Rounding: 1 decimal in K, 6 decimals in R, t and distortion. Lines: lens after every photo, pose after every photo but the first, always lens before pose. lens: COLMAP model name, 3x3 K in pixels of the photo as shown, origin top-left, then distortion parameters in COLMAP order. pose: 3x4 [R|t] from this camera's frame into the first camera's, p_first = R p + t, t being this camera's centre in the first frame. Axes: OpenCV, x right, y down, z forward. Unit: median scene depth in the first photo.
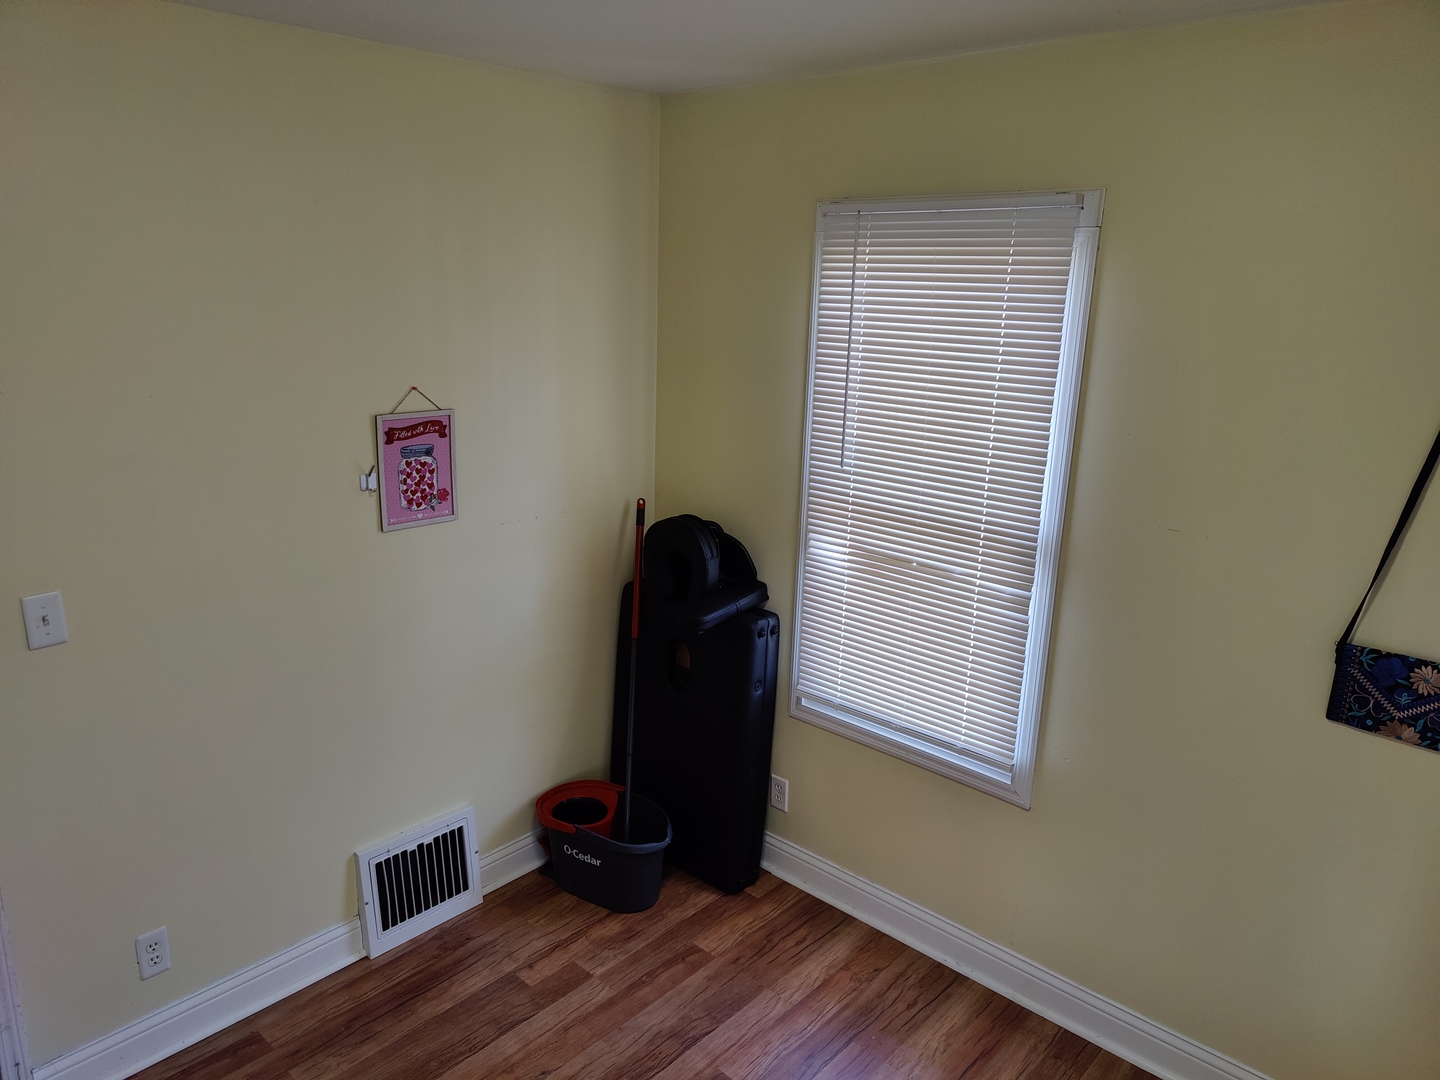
lens RADIAL K [[1014.0, 0, 703.6], [0, 1014.0, 535.1], [0, 0, 1]] dist [0.038113, -0.043514]
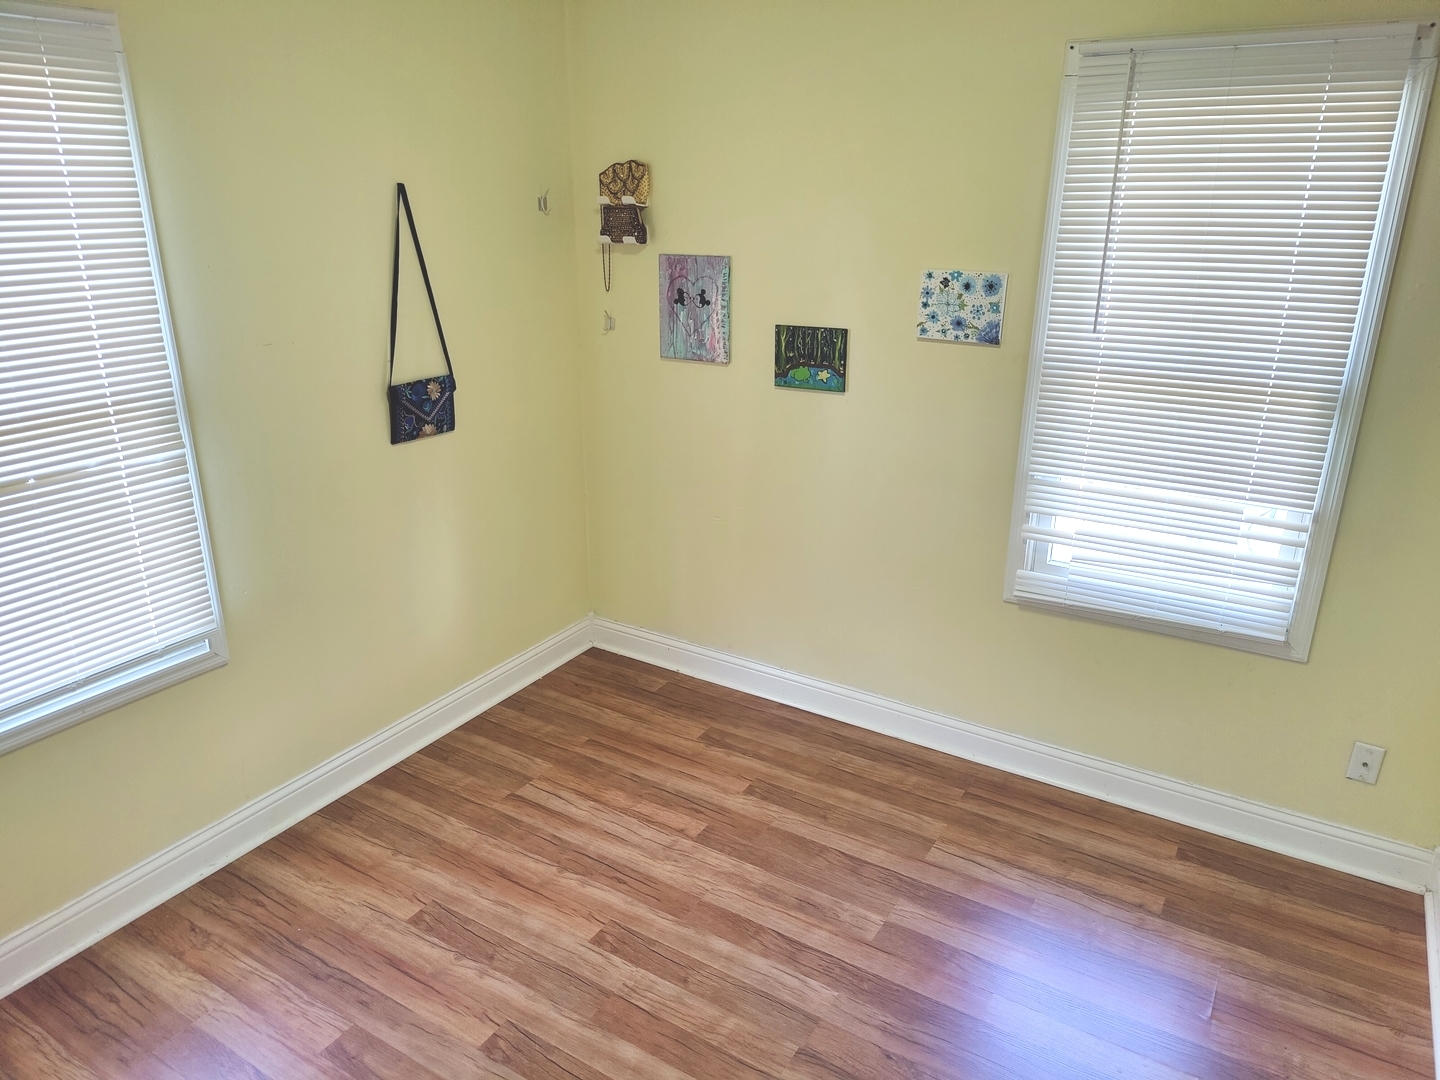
lens RADIAL K [[1014.0, 0, 703.6], [0, 1014.0, 535.1], [0, 0, 1]] dist [0.038113, -0.043514]
pose [[-0.199727, -0.330999, 0.922252, -0.655032], [0.246812, 0.893874, 0.374264, -0.104332], [-0.948258, 0.302374, -0.096836, 0.598442]]
